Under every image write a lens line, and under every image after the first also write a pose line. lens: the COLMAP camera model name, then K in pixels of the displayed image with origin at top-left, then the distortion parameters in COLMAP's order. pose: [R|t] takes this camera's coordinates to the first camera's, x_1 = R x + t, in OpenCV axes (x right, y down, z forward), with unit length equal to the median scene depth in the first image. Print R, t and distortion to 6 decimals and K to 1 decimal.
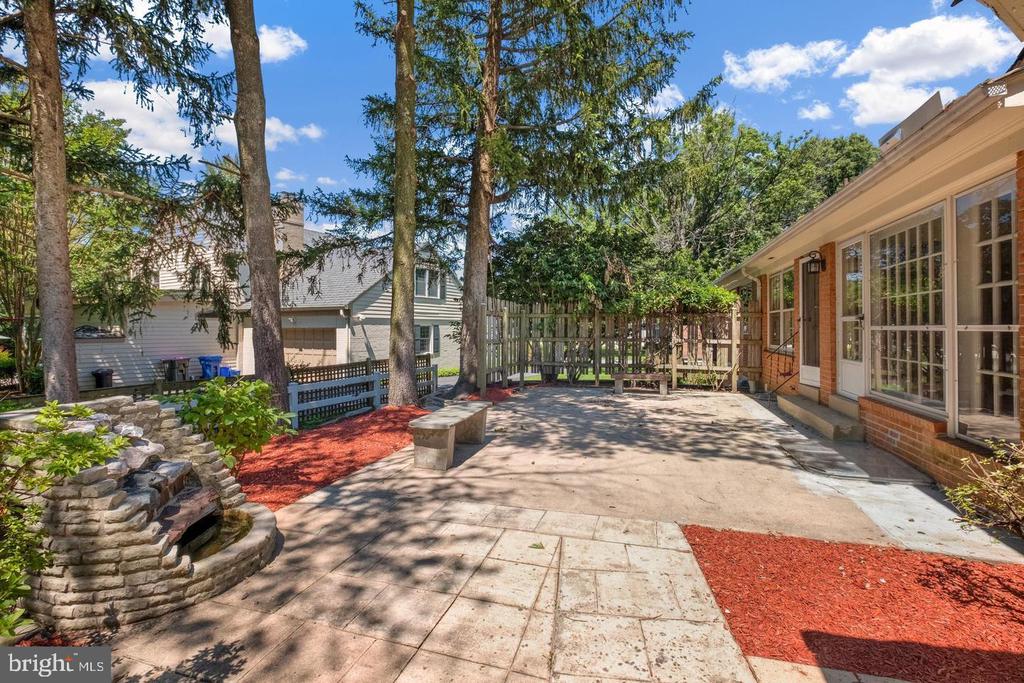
lens RADIAL K [[448.4, 0, 514.4], [0, 448.4, 328.1], [0, 0, 1]] dist [0.000384, 0.000063]
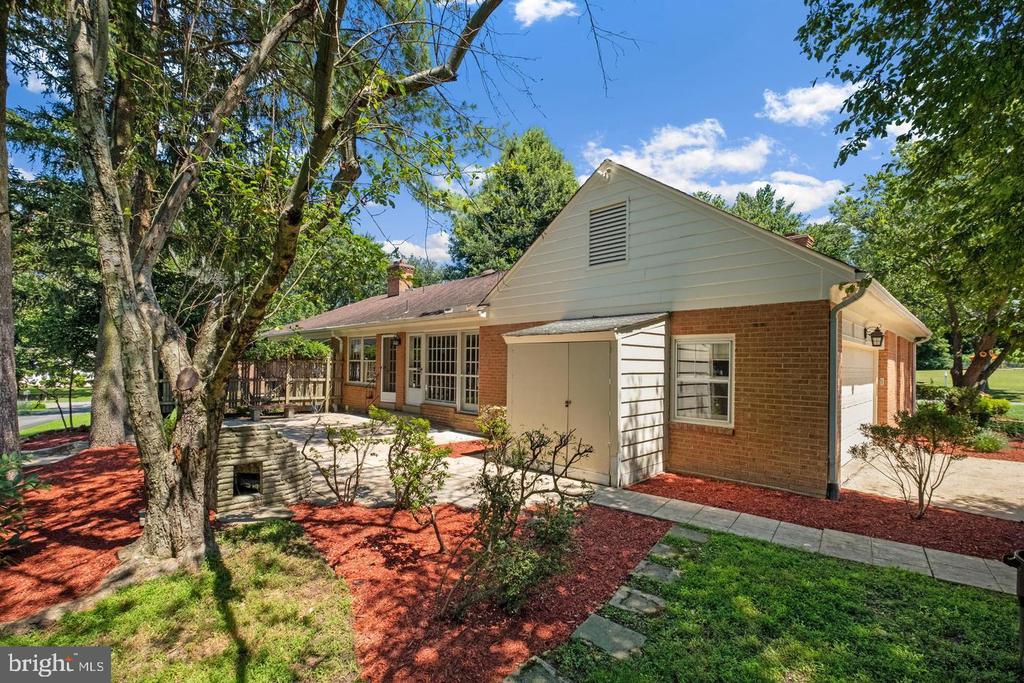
lens RADIAL K [[452.1, 0, 513.2], [0, 452.1, 366.1], [0, 0, 1]] dist [0.000027, -0.000001]
pose [[0.479275, 0.005350, 0.877649, -0.806072], [-0.014529, 0.999893, 0.001839, -0.039352], [-0.877545, -0.013632, 0.479301, -0.405491]]
